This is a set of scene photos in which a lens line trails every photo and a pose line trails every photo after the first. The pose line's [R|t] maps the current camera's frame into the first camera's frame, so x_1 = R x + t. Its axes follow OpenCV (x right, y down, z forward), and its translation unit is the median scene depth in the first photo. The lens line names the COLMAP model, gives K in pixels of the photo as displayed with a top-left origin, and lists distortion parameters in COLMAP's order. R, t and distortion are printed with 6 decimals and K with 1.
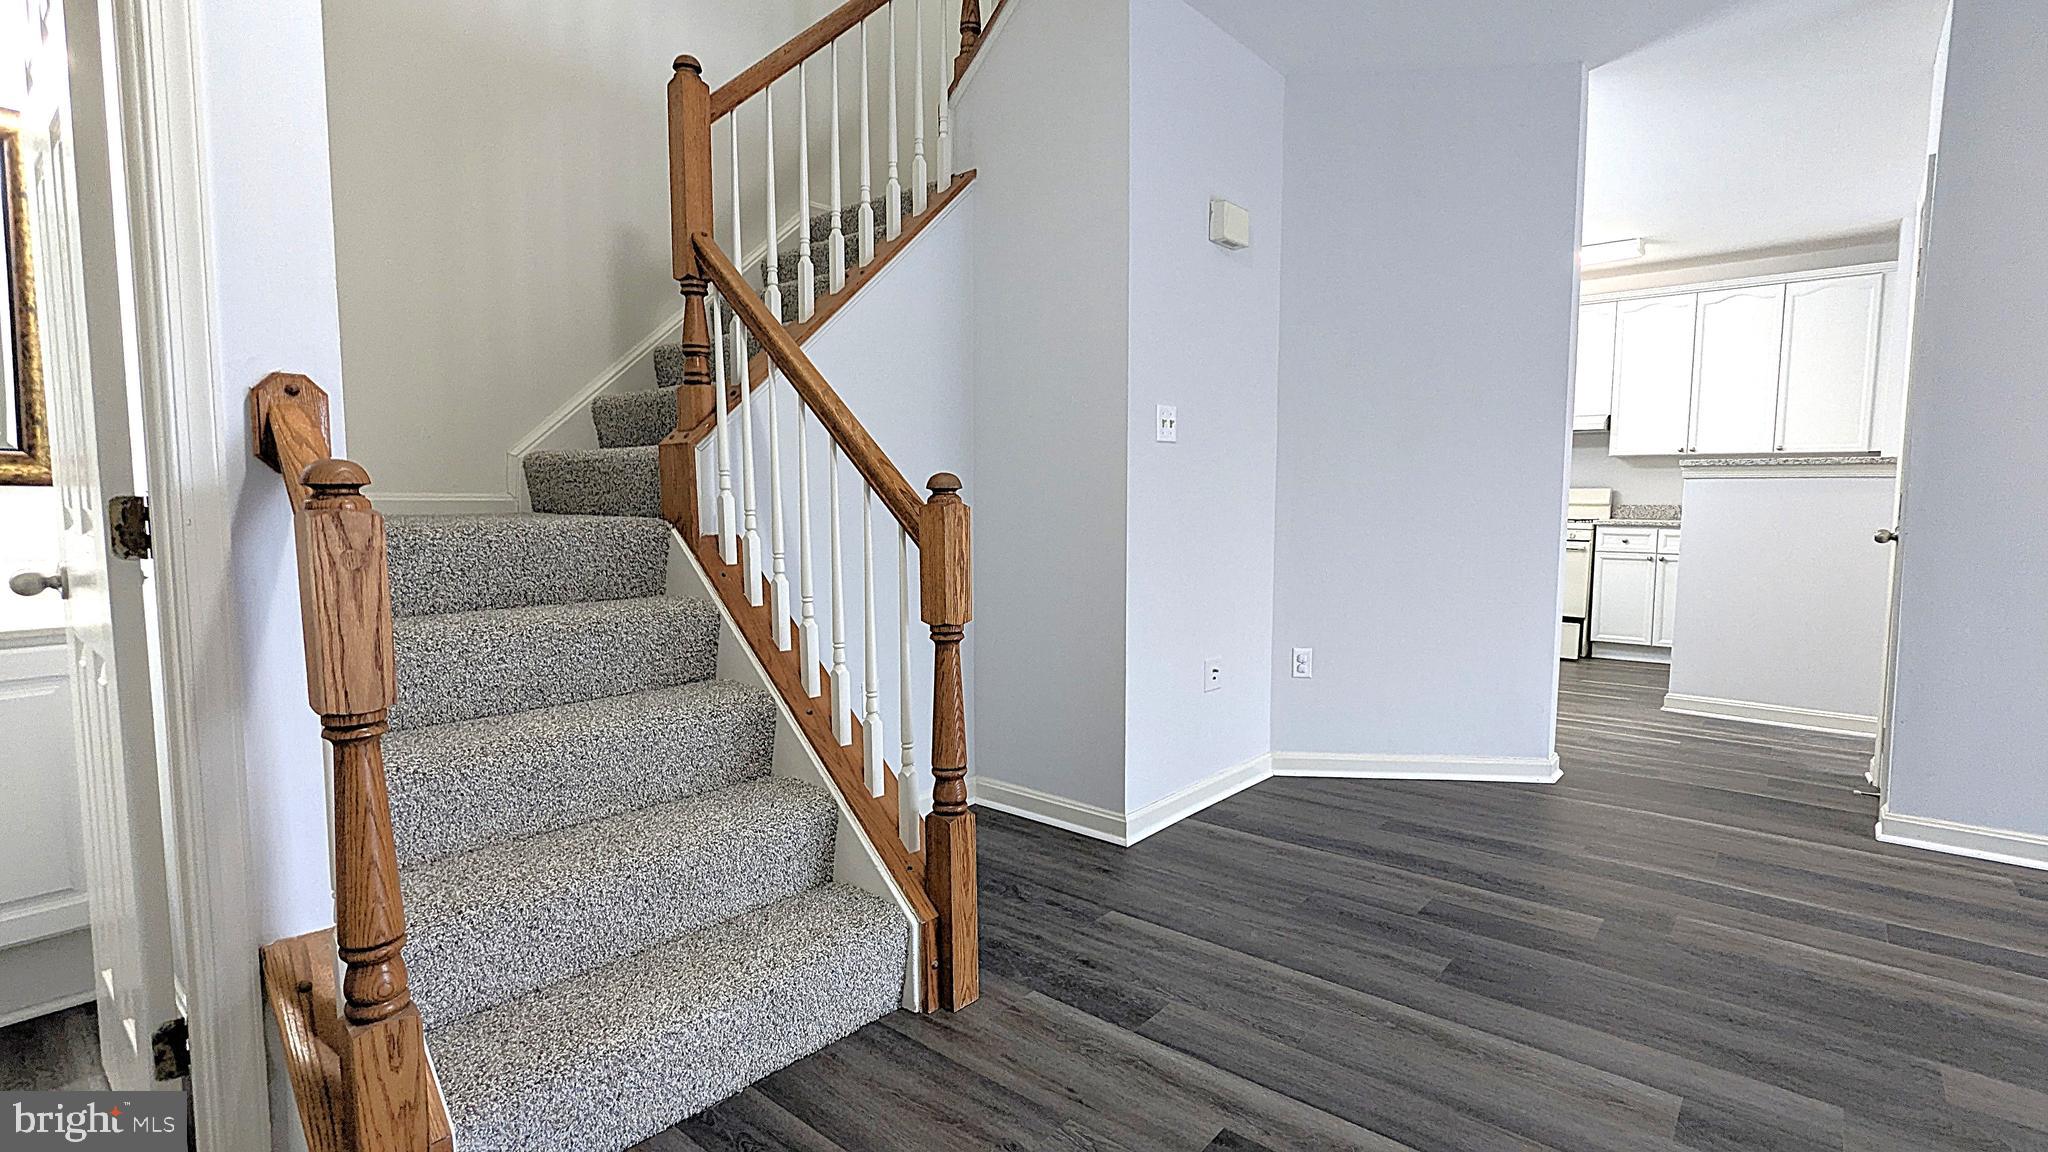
lens RADIAL K [[970.7, 0, 1036.5], [0, 970.7, 586.0], [0, 0, 1]] dist [-0.001167, 0.000464]
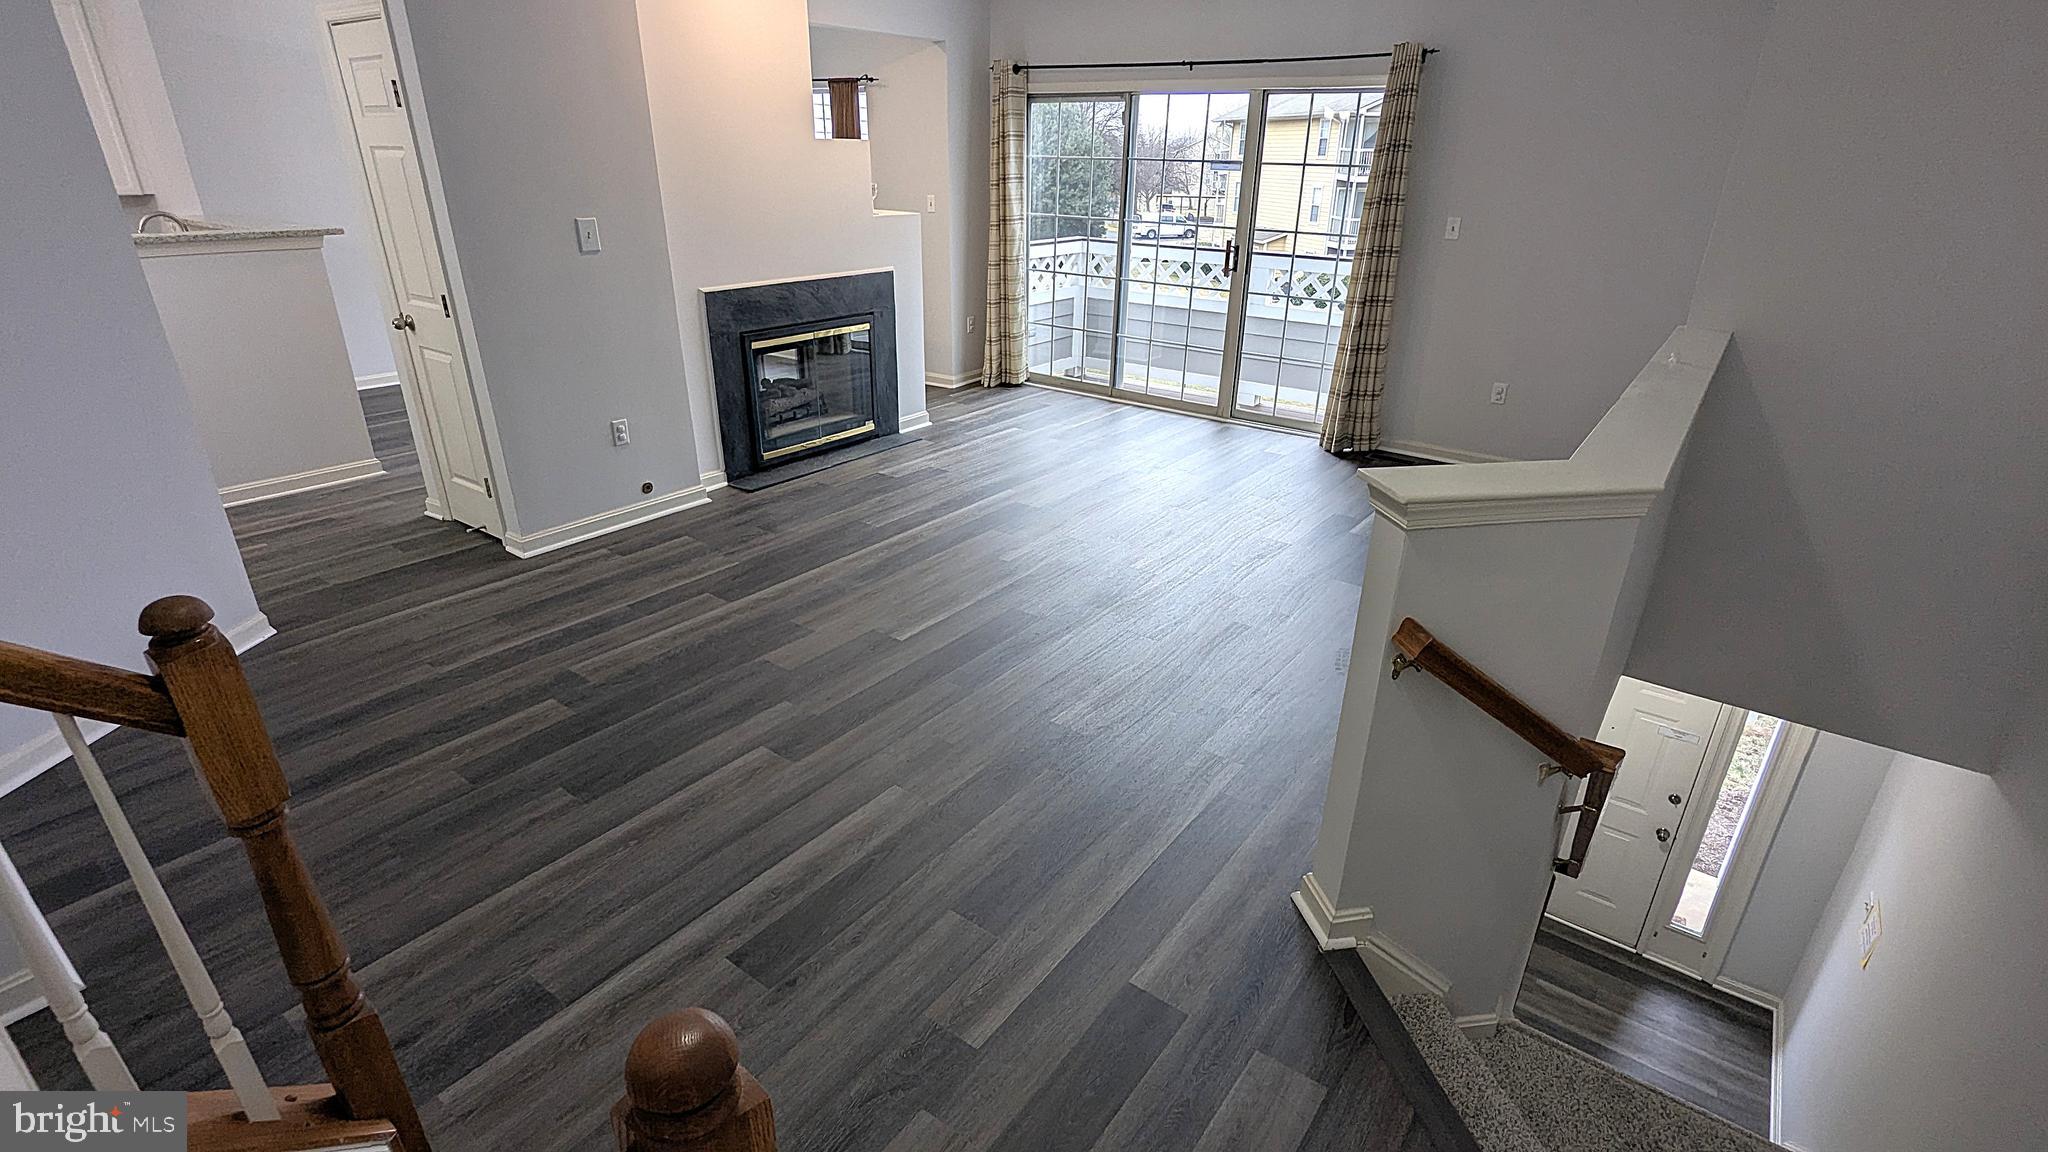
lens RADIAL K [[970.7, 0, 1032.8], [0, 970.7, 578.6], [0, 0, 1]] dist [-0.001167, 0.000464]
pose [[-0.056535, -0.400857, 0.914394, -0.631140], [0.072576, 0.911786, 0.404201, -0.307878], [-0.995759, 0.089215, -0.022456, 0.449293]]
